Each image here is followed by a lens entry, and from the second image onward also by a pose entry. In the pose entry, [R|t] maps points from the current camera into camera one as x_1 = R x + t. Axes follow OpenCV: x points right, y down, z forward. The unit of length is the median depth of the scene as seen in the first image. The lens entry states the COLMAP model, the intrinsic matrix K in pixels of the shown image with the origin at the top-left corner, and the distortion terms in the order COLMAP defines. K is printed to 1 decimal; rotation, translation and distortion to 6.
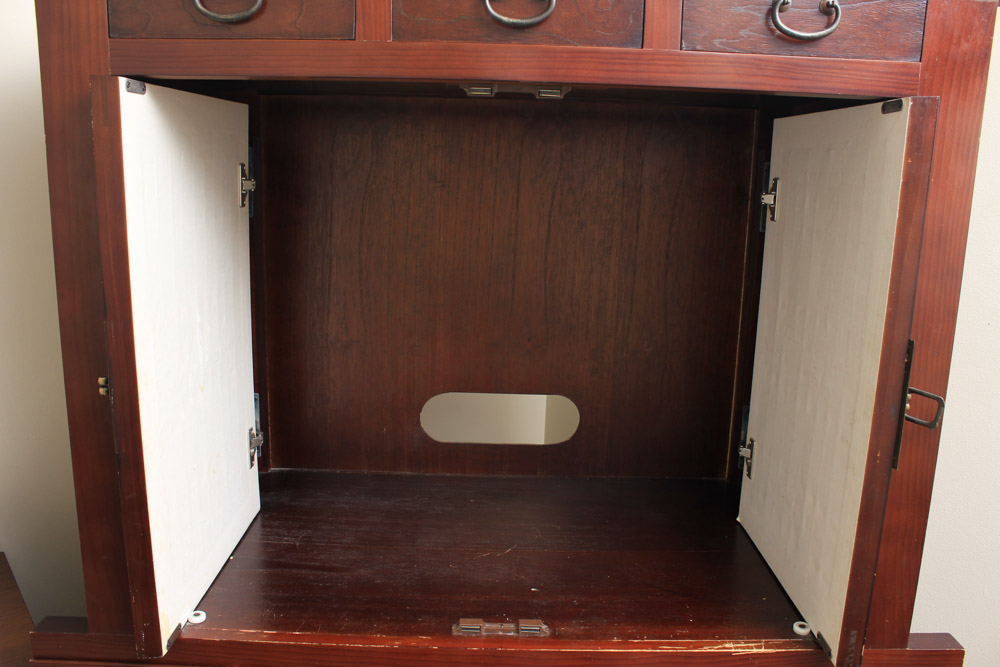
lens RADIAL K [[847.2, 0, 496.2], [0, 847.2, 332.3], [0, 0, 1]] dist [-0.154779, 0.130804]
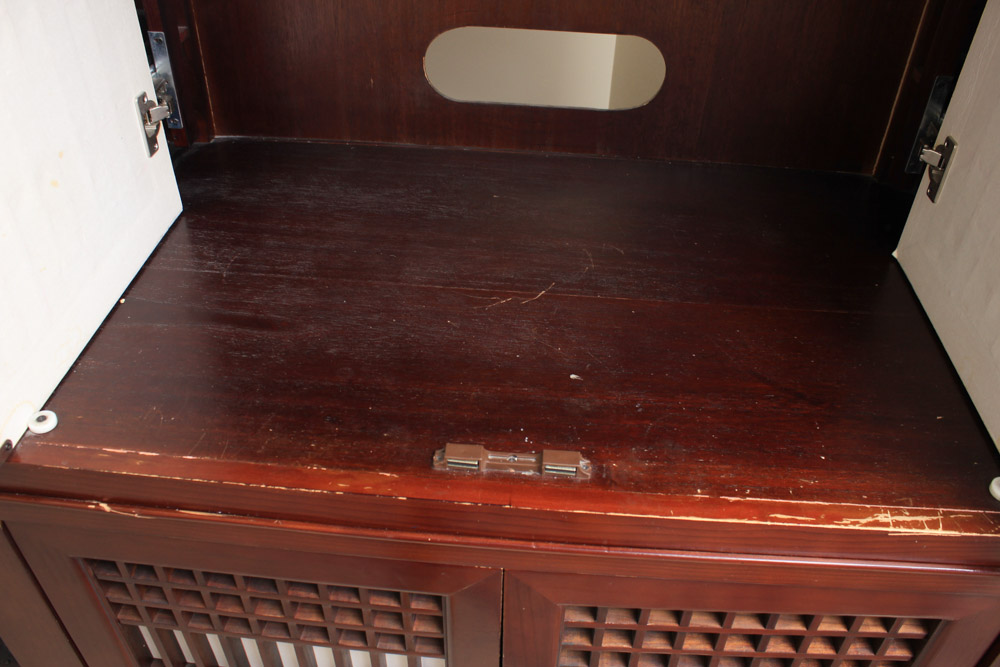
lens RADIAL K [[847.2, 0, 502.8], [0, 847.2, 334.2], [0, 0, 1]] dist [-0.154779, 0.130804]
pose [[0.997237, 0.046022, -0.058316, 0.027147], [-0.014776, 0.892185, 0.451428, -0.008315], [0.072804, -0.449319, 0.890400, 0.439802]]
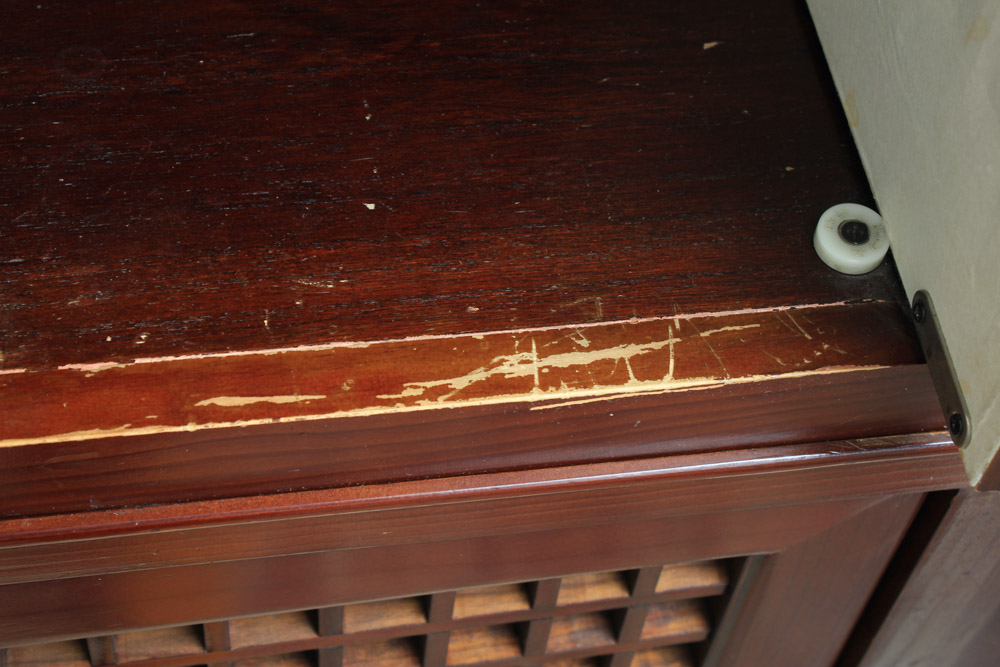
lens RADIAL K [[1856.8, 0, 501.6], [0, 1856.8, 332.8], [0, 0, 1]] dist [0.023811, 0.000000]
pose [[0.985952, -0.091792, 0.139542, 0.182991], [-0.029101, 0.728262, 0.684681, 0.027524], [-0.164471, -0.679123, 0.715361, 0.568506]]
